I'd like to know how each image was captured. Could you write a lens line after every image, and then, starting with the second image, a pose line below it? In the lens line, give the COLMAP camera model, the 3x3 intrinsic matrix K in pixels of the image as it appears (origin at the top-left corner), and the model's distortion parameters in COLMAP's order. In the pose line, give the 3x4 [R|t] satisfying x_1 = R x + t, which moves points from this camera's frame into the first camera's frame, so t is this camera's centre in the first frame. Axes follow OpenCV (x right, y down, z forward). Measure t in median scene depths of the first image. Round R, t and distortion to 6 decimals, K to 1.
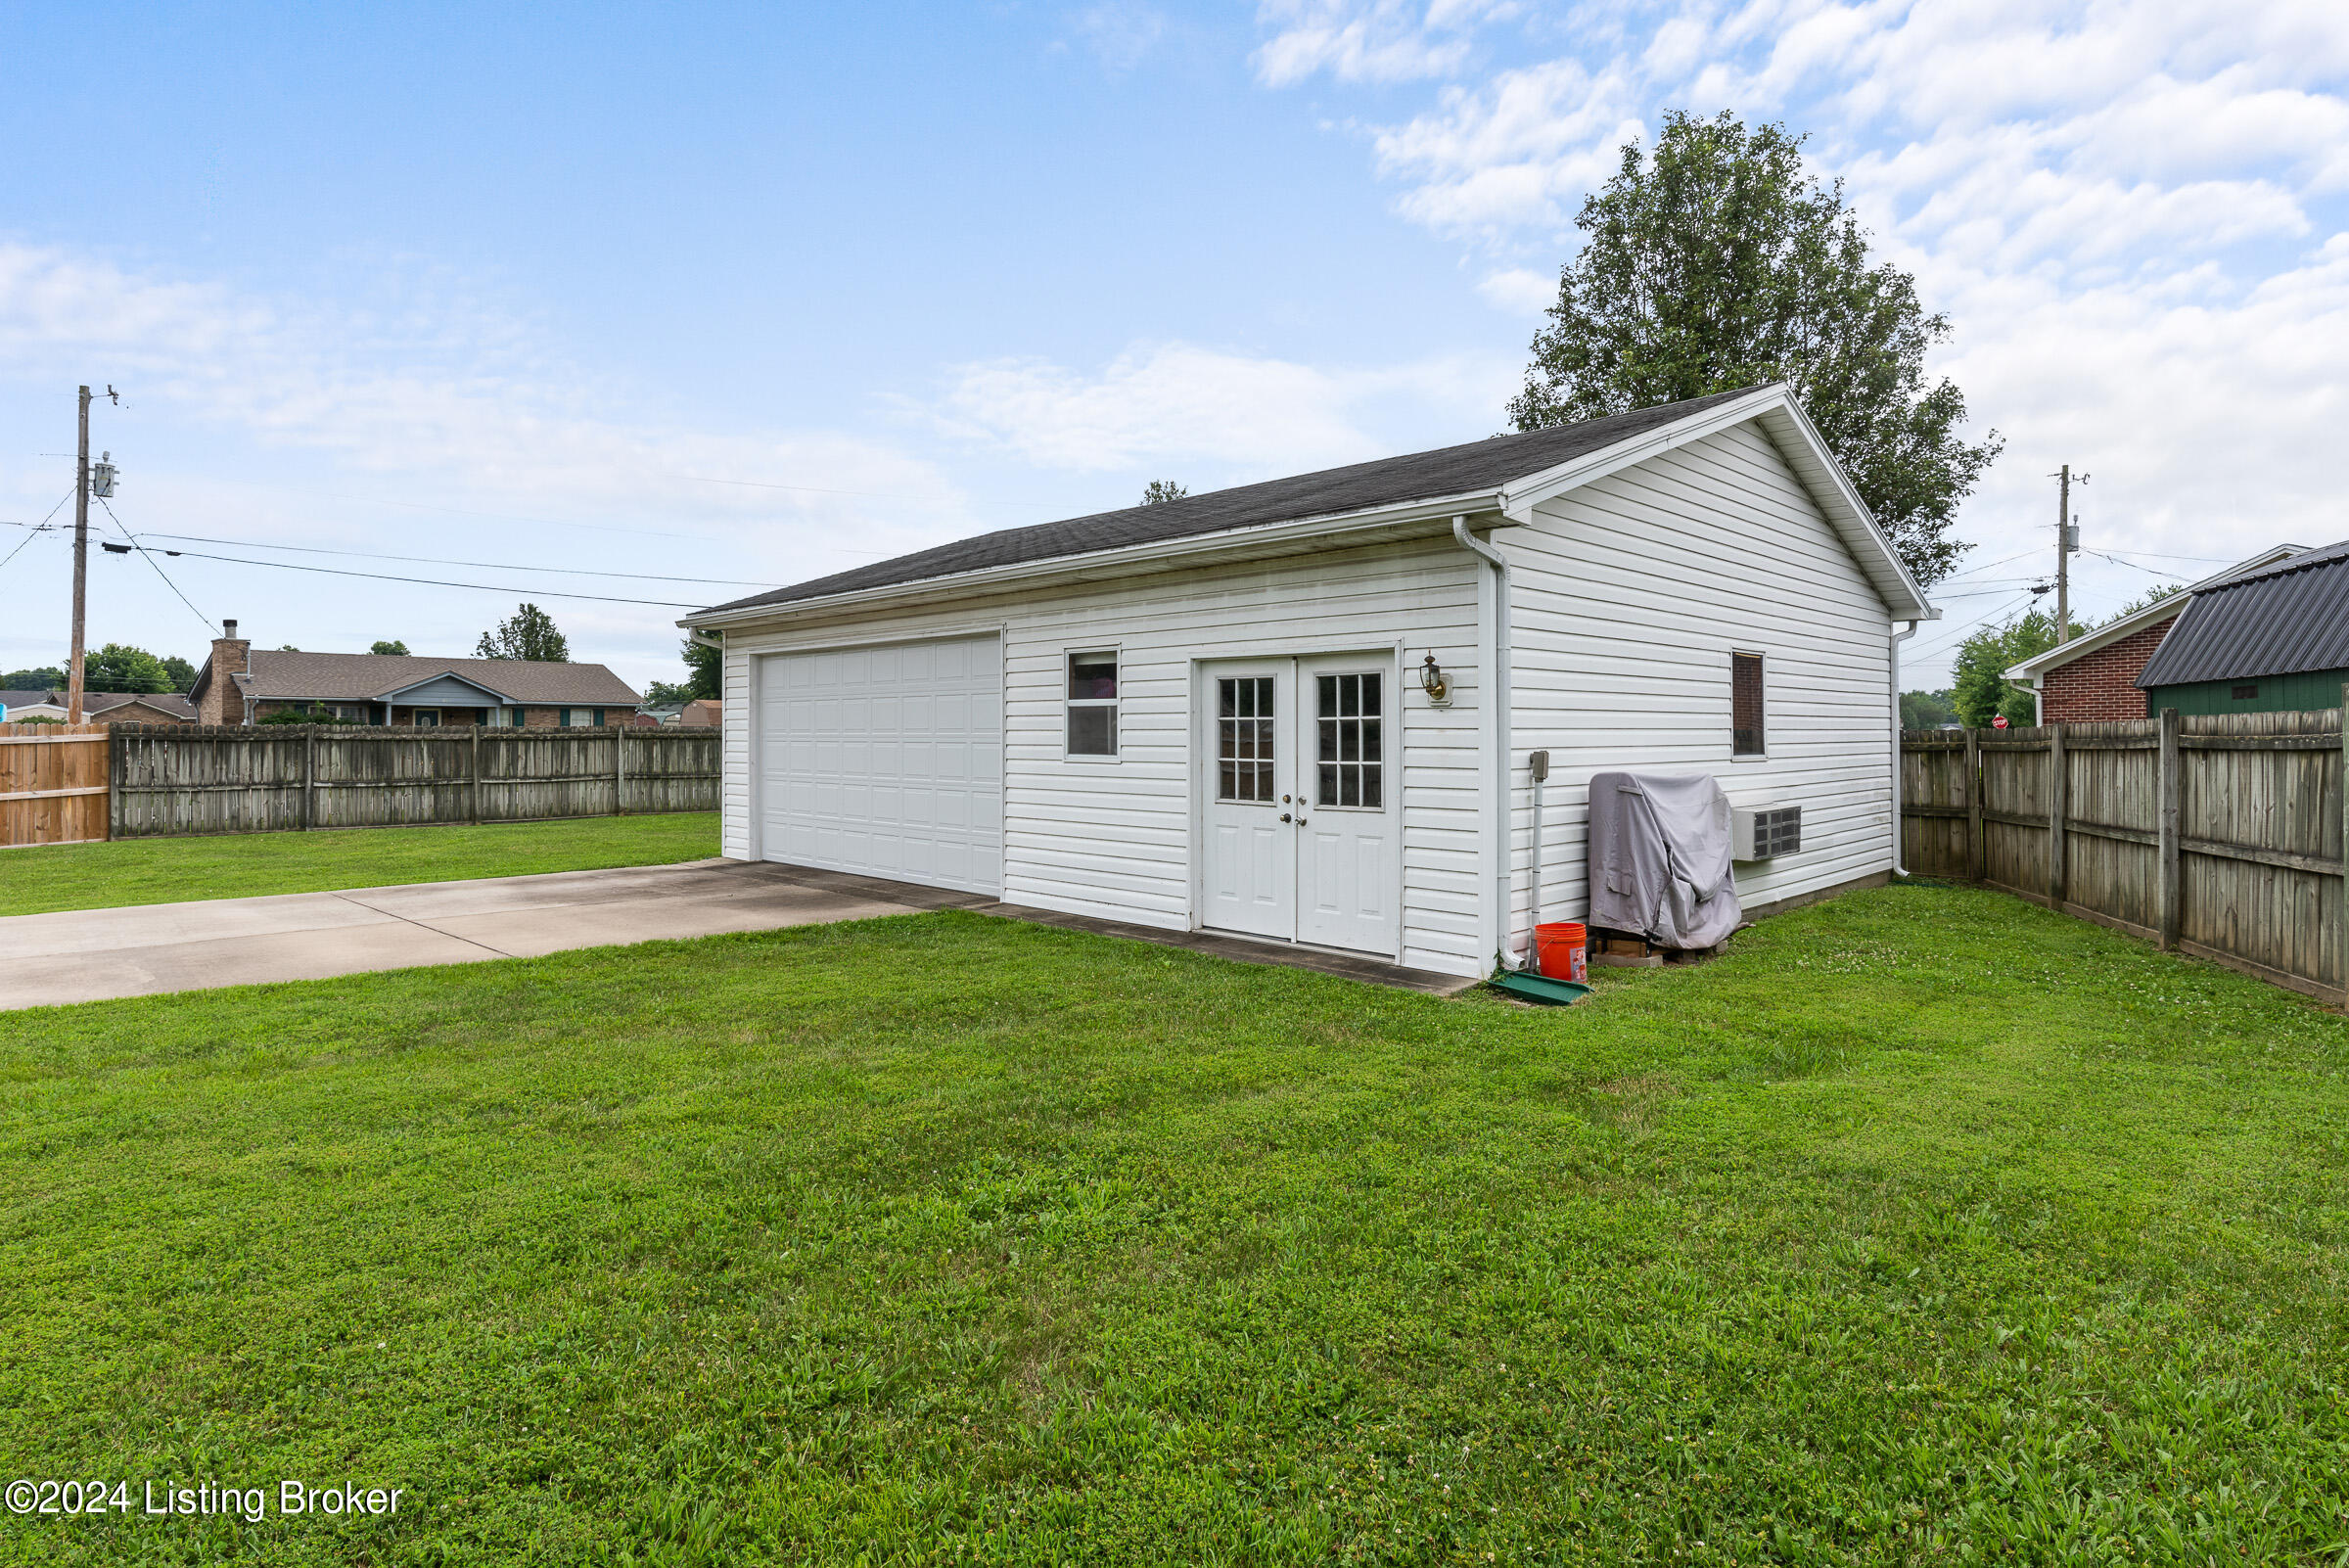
lens RADIAL K [[1199.8, 0, 1198.9], [0, 1199.8, 724.6], [0, 0, 1]] dist [0.004074, 0.000379]
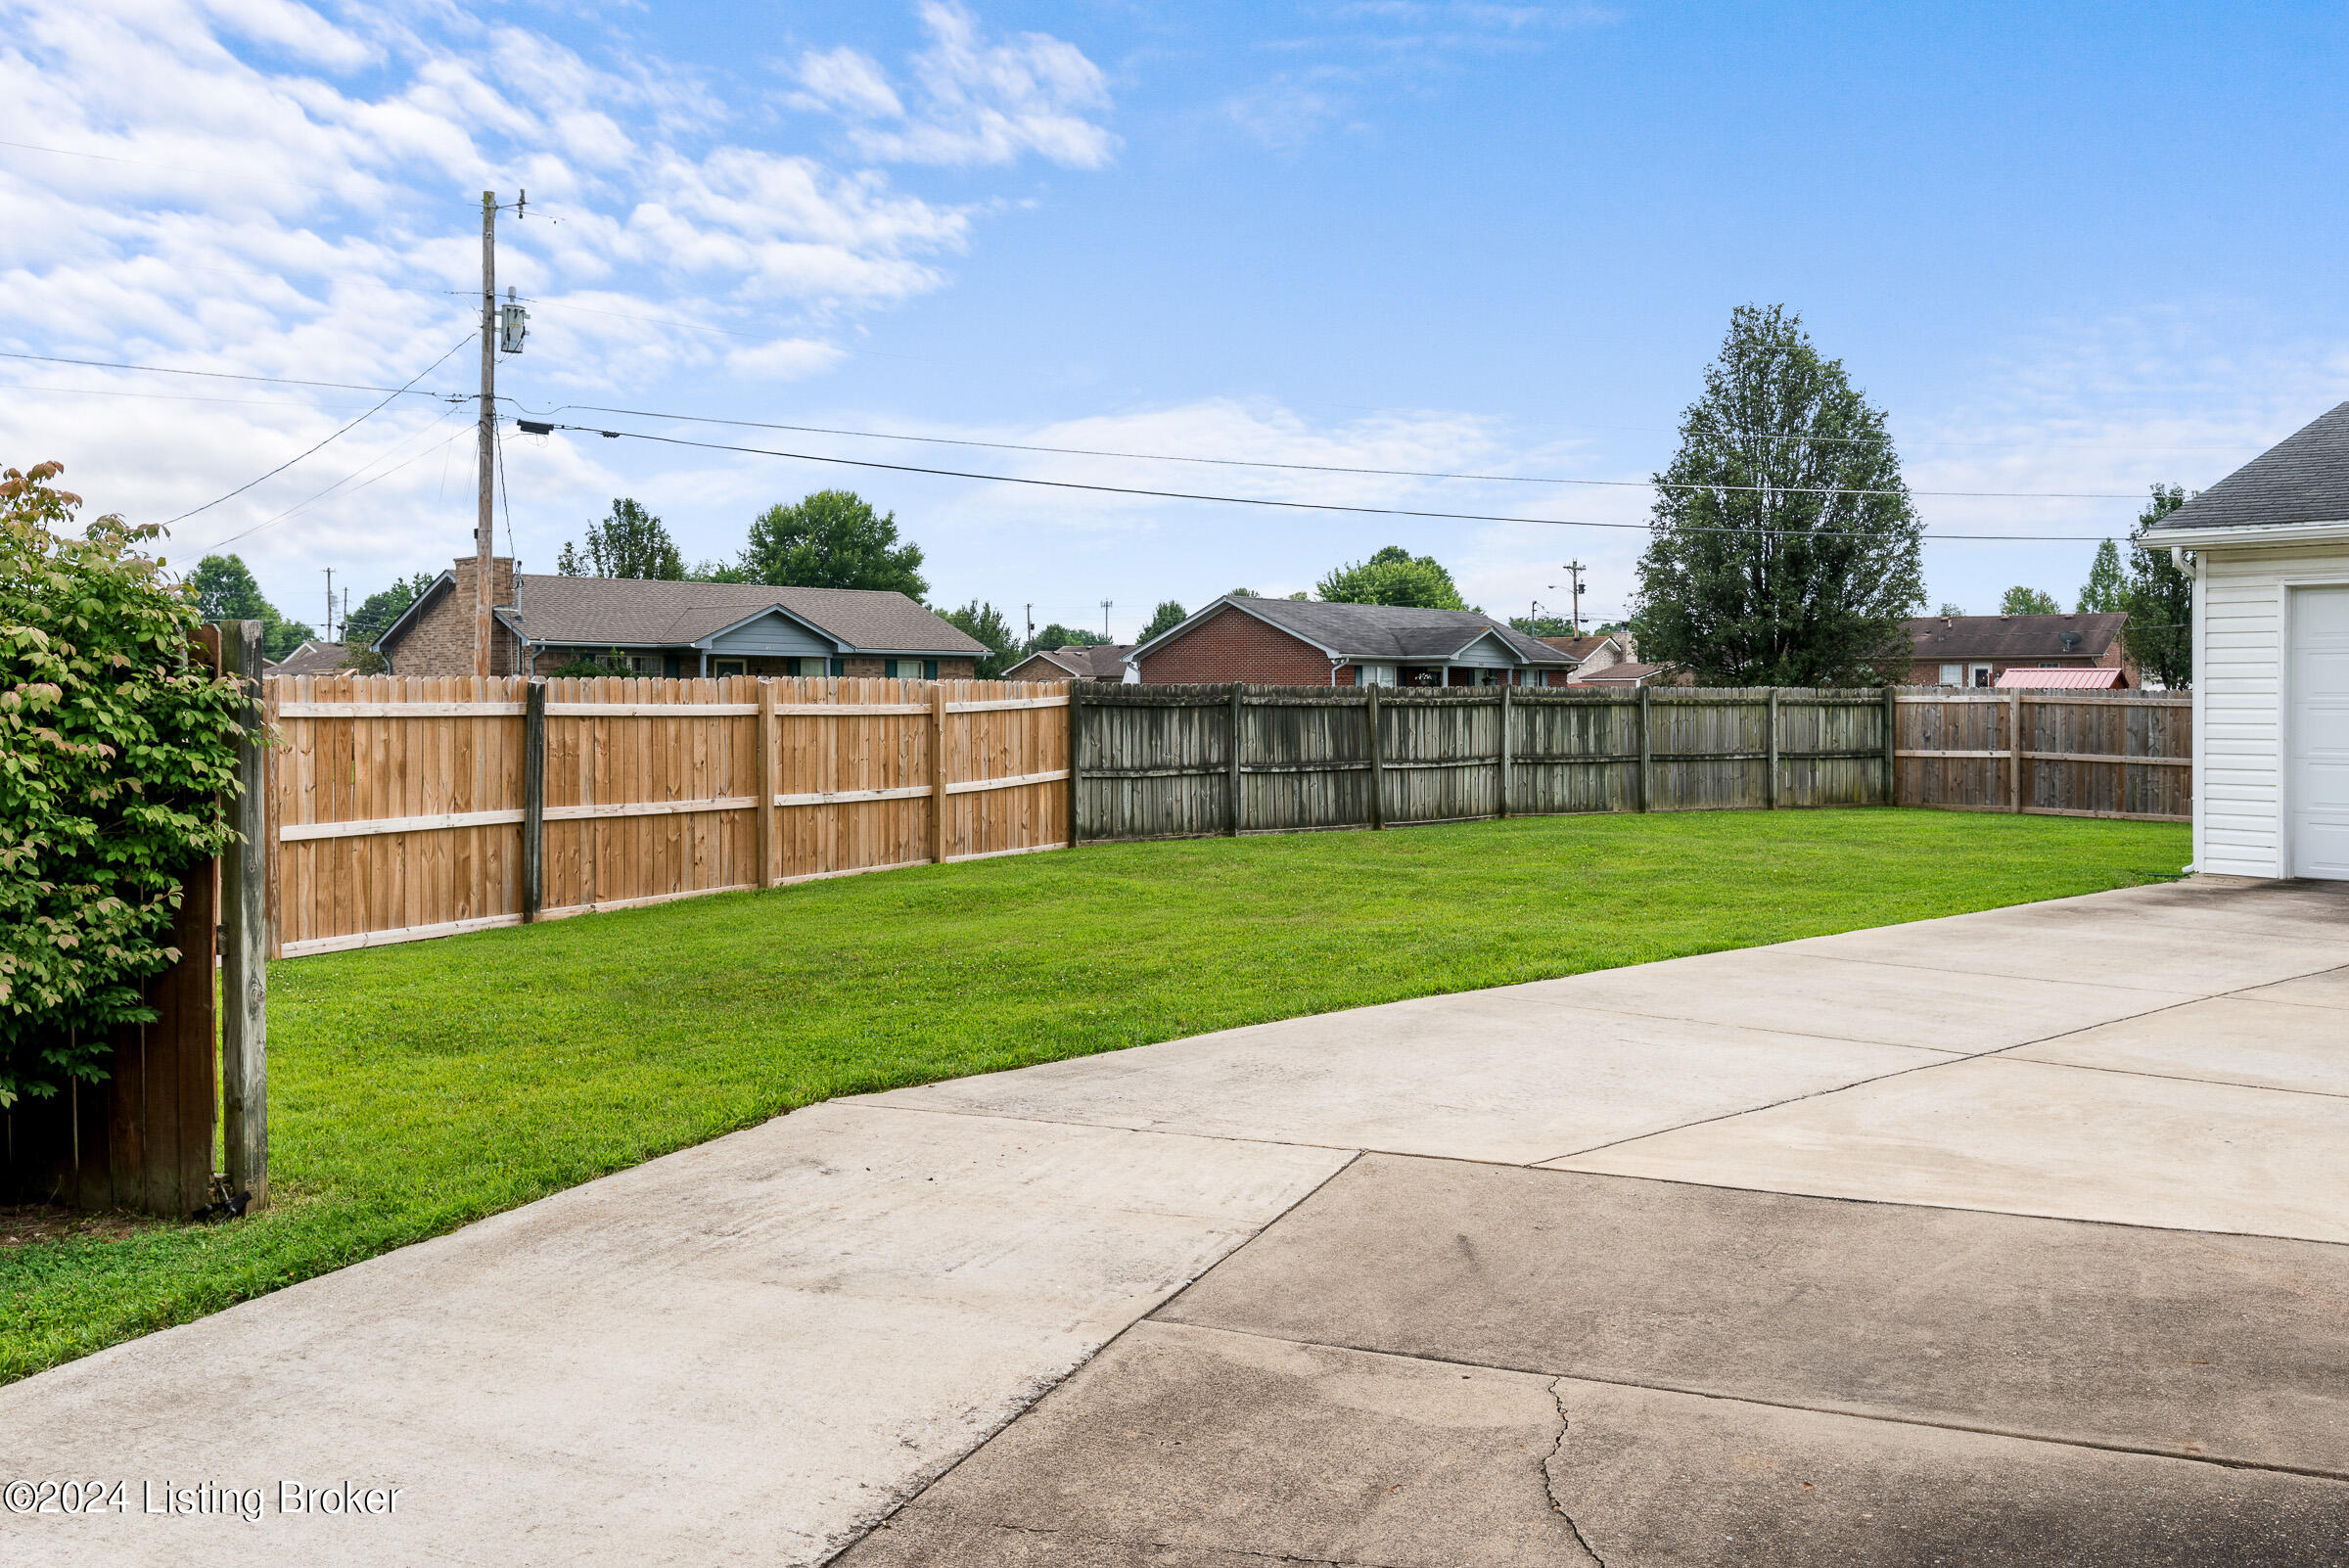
lens RADIAL K [[1937.8, 0, 1175.8], [0, 1937.8, 759.7], [0, 0, 1]] dist [-0.010364, 0.002580]
pose [[0.997190, 0.004611, -0.074775, -0.598167], [-0.001737, 0.999259, 0.038460, 0.000958], [0.074897, -0.038222, 0.996459, -0.113829]]
